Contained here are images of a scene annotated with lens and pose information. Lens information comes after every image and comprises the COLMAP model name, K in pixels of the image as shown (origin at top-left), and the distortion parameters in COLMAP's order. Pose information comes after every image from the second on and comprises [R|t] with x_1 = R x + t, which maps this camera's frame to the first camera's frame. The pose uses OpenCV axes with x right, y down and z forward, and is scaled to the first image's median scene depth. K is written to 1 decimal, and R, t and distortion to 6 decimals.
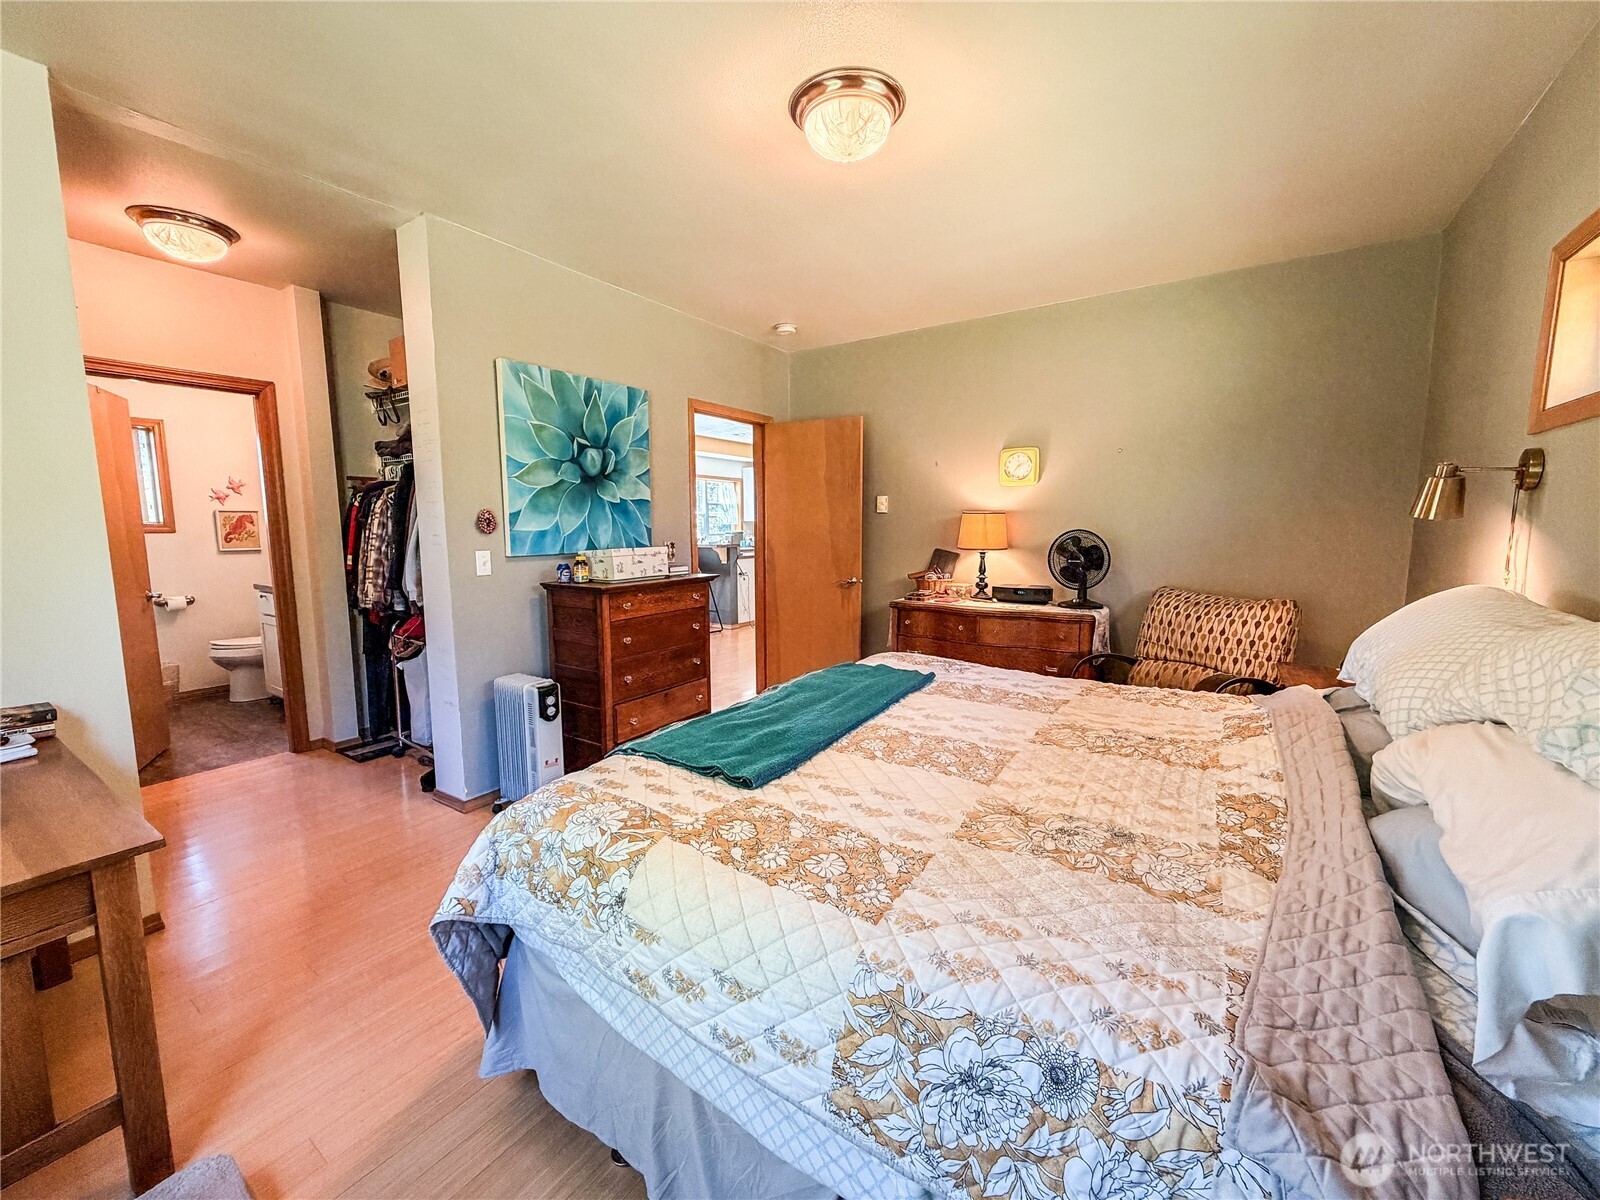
lens RADIAL K [[640.3, 0, 800.7], [0, 640.3, 600.5], [0, 0, 1]] dist [0.001596, 0.000045]
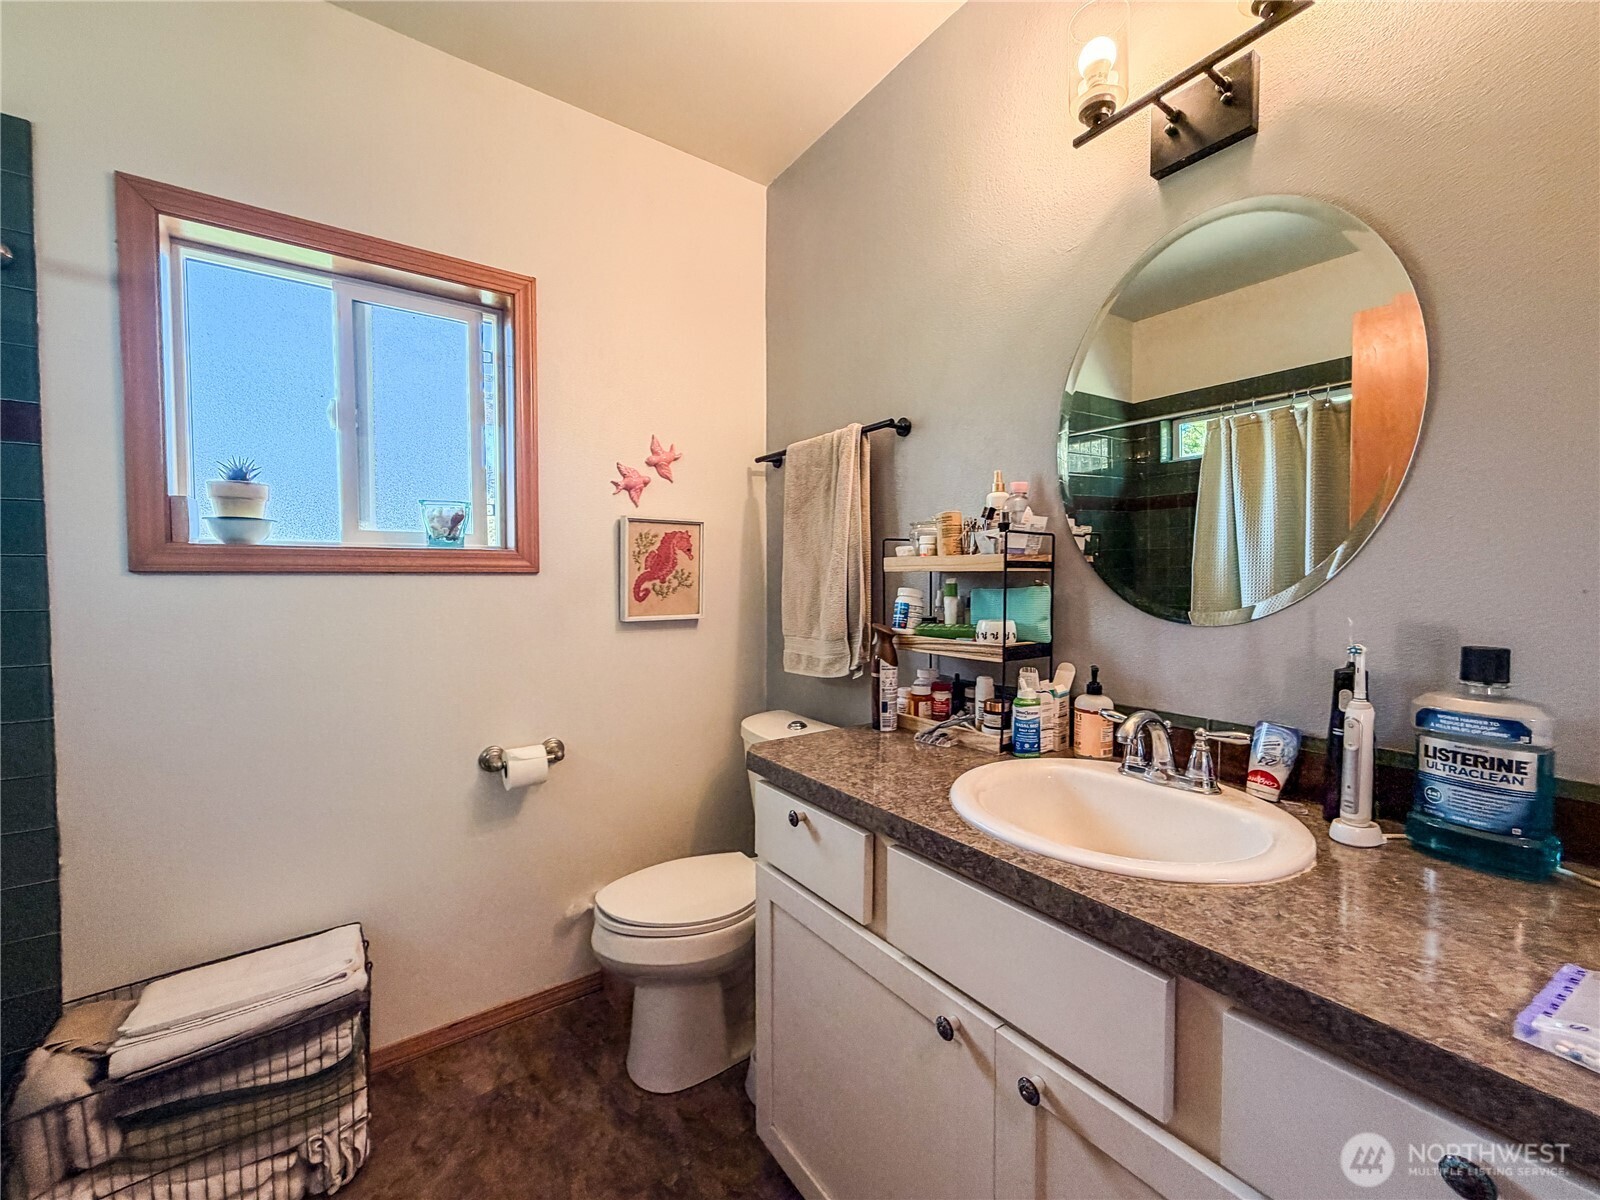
lens RADIAL K [[640.3, 0, 798.7], [0, 640.3, 596.2], [0, 0, 1]] dist [0.001596, 0.000045]
pose [[0.934220, 0.012139, -0.356491, -0.668770], [-0.045251, 0.995379, -0.084691, -0.064773], [0.353815, 0.095252, 0.930452, 0.676669]]
